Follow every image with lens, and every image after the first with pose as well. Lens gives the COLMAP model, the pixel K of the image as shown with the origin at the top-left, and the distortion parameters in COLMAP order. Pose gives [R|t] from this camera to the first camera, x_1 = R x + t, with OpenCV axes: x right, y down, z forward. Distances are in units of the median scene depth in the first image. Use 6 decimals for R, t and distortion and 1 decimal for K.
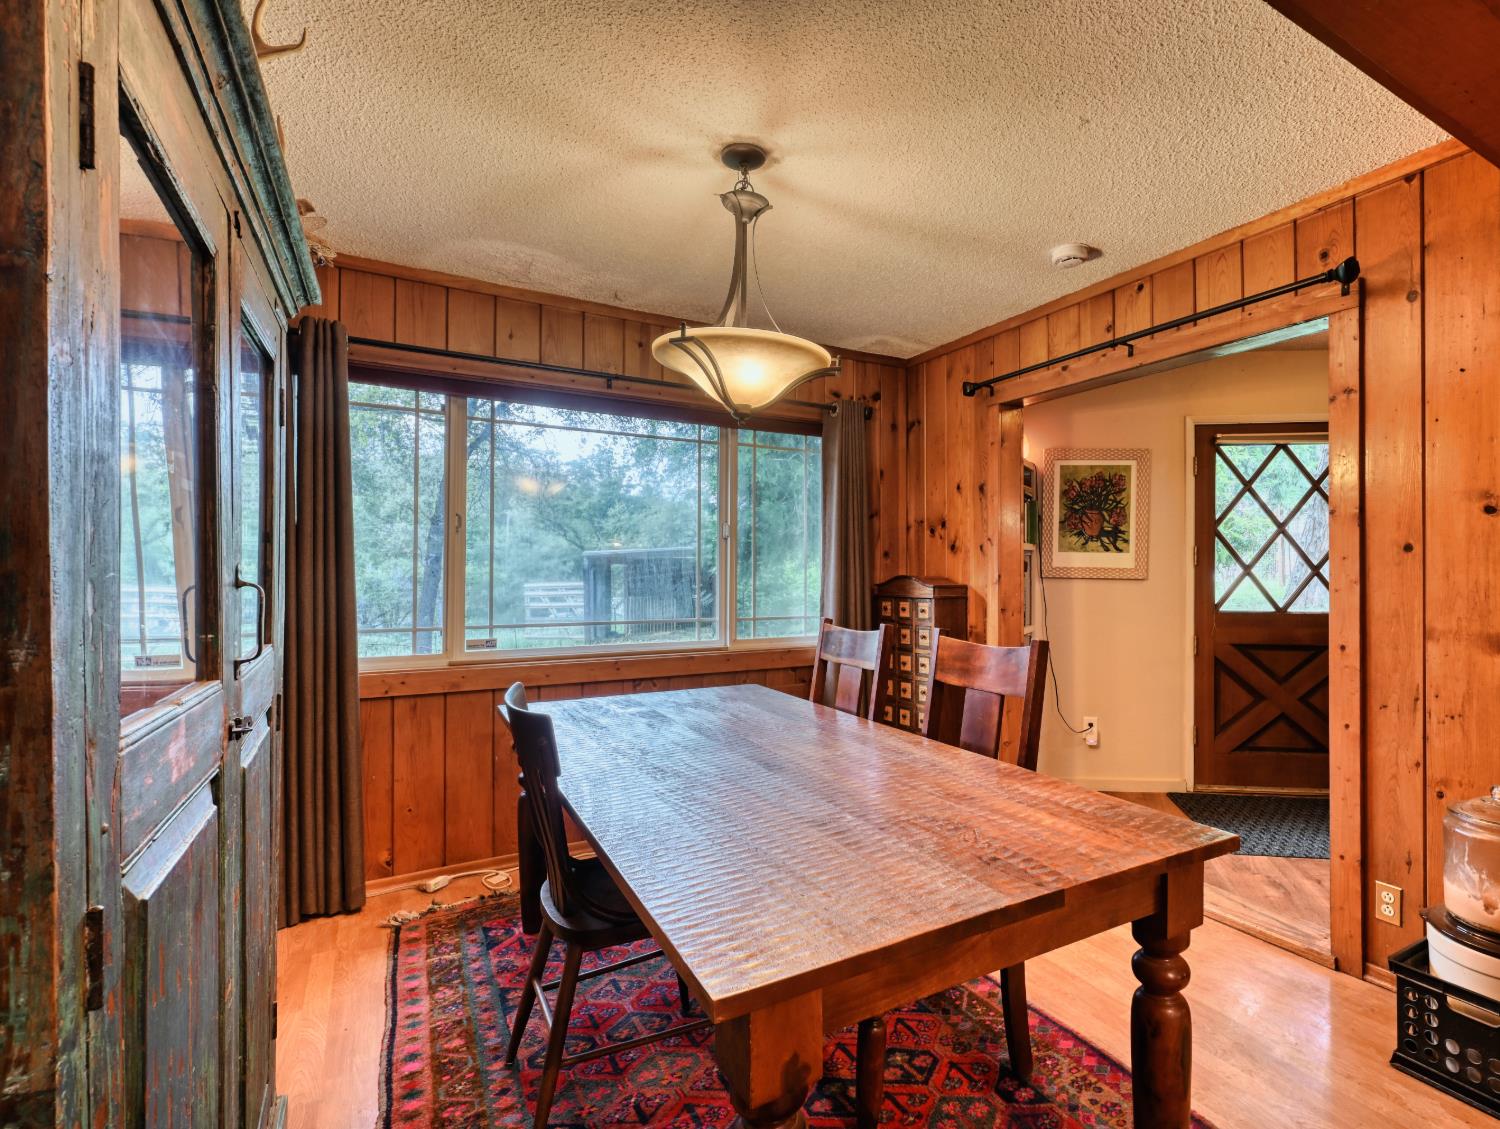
lens RADIAL K [[858.4, 0, 750.0], [0, 858.4, 564.5], [0, 0, 1]] dist [0.001046, 0.000542]
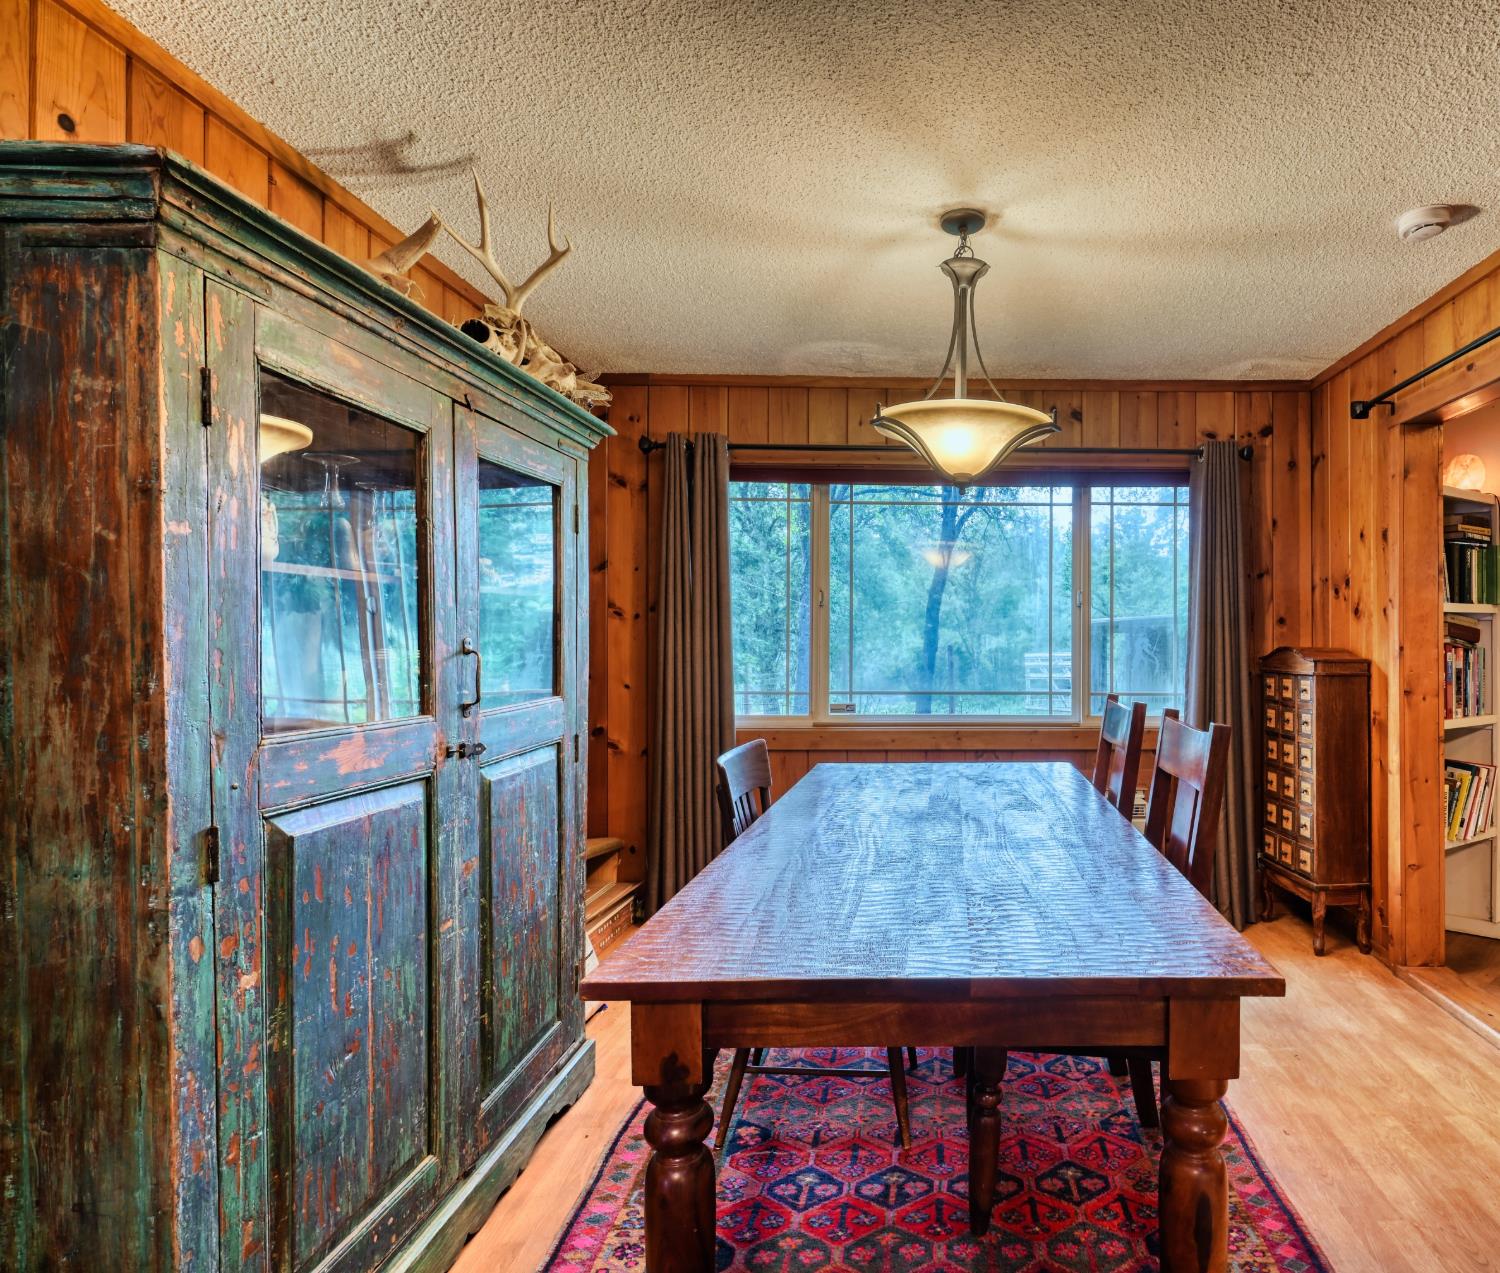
lens RADIAL K [[869.5, 0, 748.3], [0, 869.5, 637.7], [0, 0, 1]] dist [0.001660, -0.002803]
pose [[0.820219, -0.002540, -0.572044, 0.238305], [0.004919, 0.999984, 0.002612, -0.000609], [0.572028, -0.004956, 0.820219, 0.024754]]
